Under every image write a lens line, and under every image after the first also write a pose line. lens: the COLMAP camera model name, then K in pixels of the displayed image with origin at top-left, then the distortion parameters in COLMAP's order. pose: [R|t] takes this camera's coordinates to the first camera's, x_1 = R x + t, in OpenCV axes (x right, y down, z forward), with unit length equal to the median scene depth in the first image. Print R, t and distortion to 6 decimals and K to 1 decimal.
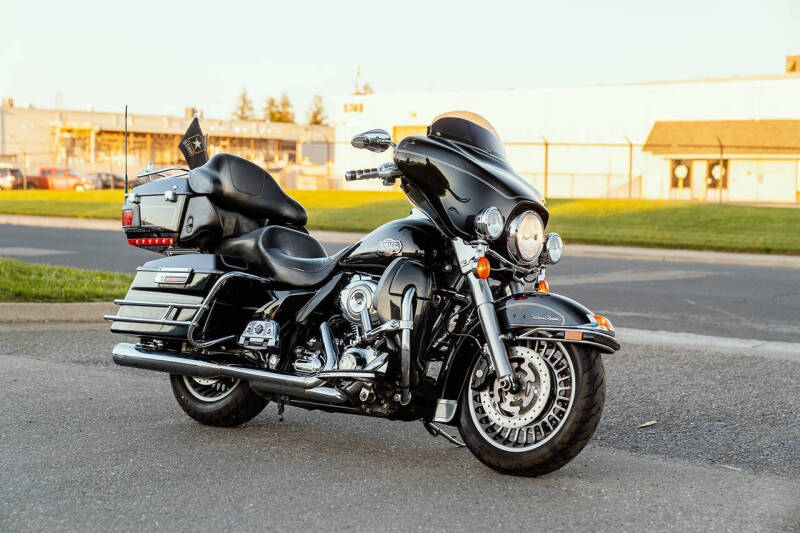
lens RADIAL K [[1617.1, 0, 396.2], [0, 1617.1, 259.8], [0, 0, 1]] dist [0.030184, 0.000000]
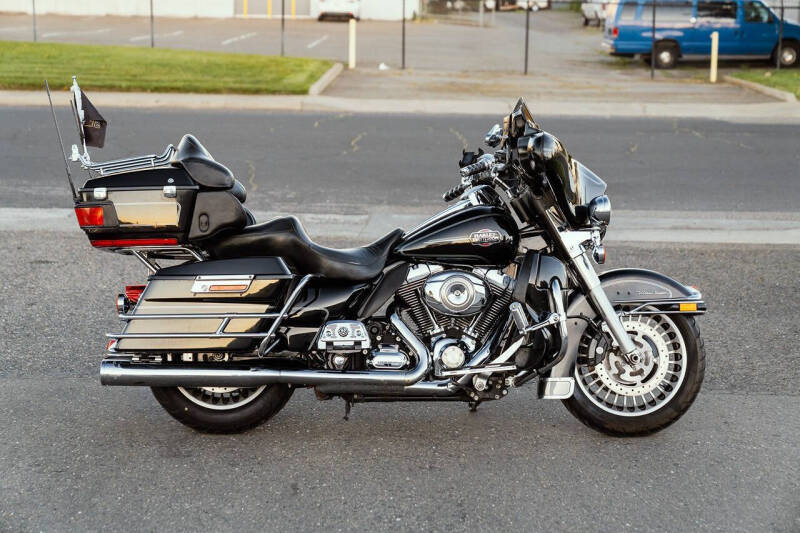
lens RADIAL K [[1617.1, 0, 392.1], [0, 1617.1, 269.1], [0, 0, 1]] dist [0.030184, 0.000000]
pose [[0.732611, -0.127337, 0.668630, -0.695897], [0.029970, 0.987426, 0.155212, -0.140952], [-0.679987, -0.093671, 0.727216, 0.286298]]
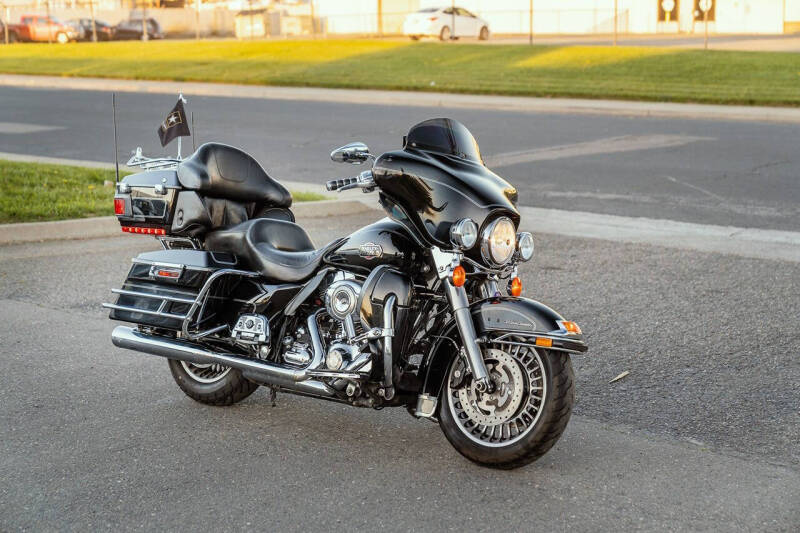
lens RADIAL K [[1617.1, 0, 402.9], [0, 1617.1, 270.1], [0, 0, 1]] dist [0.030184, 0.000000]
pose [[0.999621, -0.026105, 0.008765, 0.007099], [0.024959, 0.993385, 0.112087, -0.108244], [-0.011633, -0.111826, 0.993660, -0.050960]]
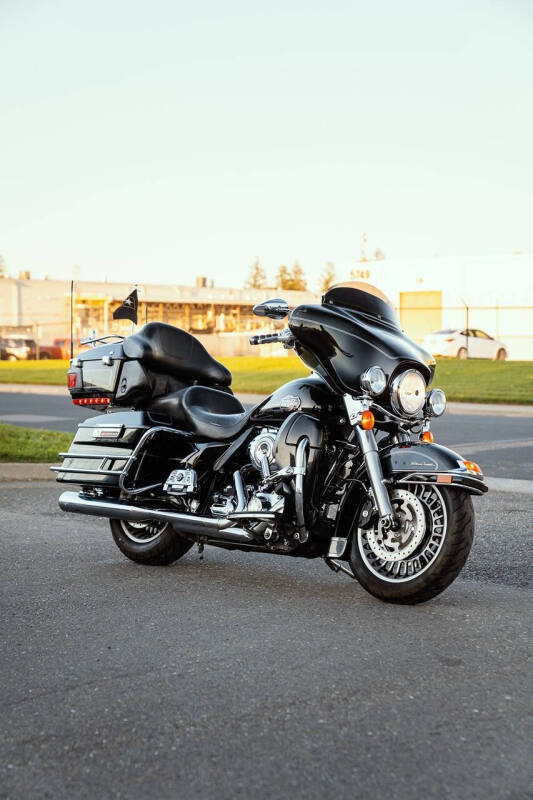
lens RADIAL K [[1617.1, 0, 268.7], [0, 1617.1, 406.6], [0, 0, 1]] dist [0.030184, 0.000000]
pose [[0.996066, -0.009453, -0.088109, 0.076969], [0.008368, 0.999885, -0.012675, 0.008290], [0.088219, 0.011888, 0.996030, -0.122198]]
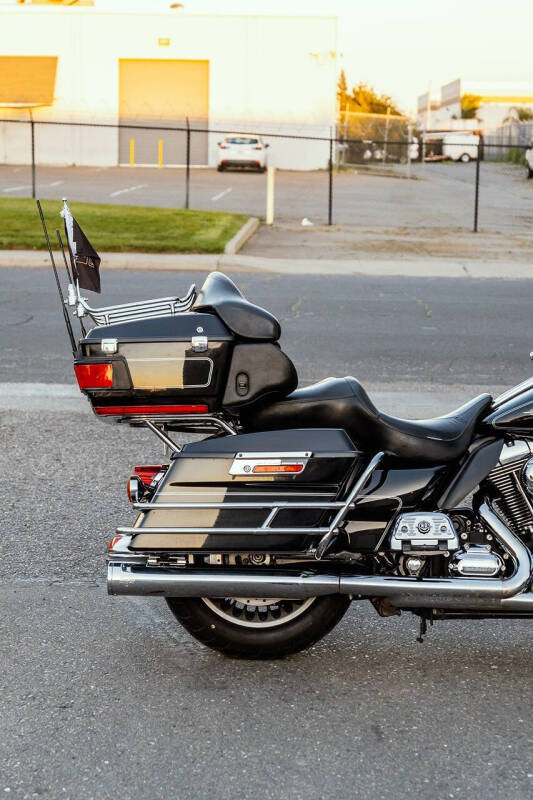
lens RADIAL K [[1882.3, 0, 250.0], [0, 1882.3, 416.3], [0, 0, 1]] dist [0.012972, 0.000000]
pose [[0.742266, -0.105925, 0.661680, -0.701502], [0.026817, 0.991332, 0.128613, -0.118897], [-0.669568, -0.077721, 0.738673, 0.422412]]
